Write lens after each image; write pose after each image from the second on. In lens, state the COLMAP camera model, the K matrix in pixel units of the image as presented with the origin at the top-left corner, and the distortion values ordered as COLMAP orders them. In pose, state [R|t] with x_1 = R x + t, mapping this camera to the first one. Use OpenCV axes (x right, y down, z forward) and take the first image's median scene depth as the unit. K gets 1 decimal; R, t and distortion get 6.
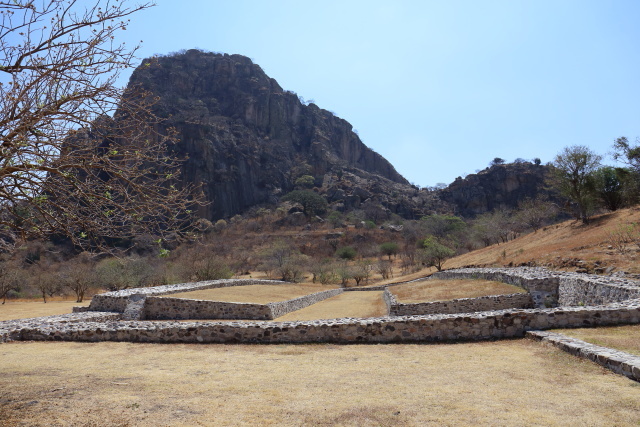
lens RADIAL K [[443.2, 0, 320.0], [0, 443.2, 213.5], [0, 0, 1]] dist [-0.082533, 0.001199]
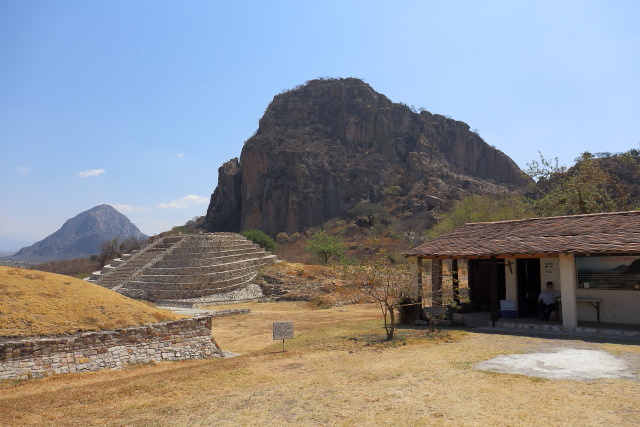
lens RADIAL K [[450.1, 0, 320.0], [0, 450.1, 213.5], [0, 0, 1]] dist [-0.058075, -0.000008]
pose [[0.883156, -0.044502, -0.466964, 0.276536], [0.050725, 0.998712, 0.000757, -0.024133], [0.466329, -0.024356, 0.884276, -0.054044]]
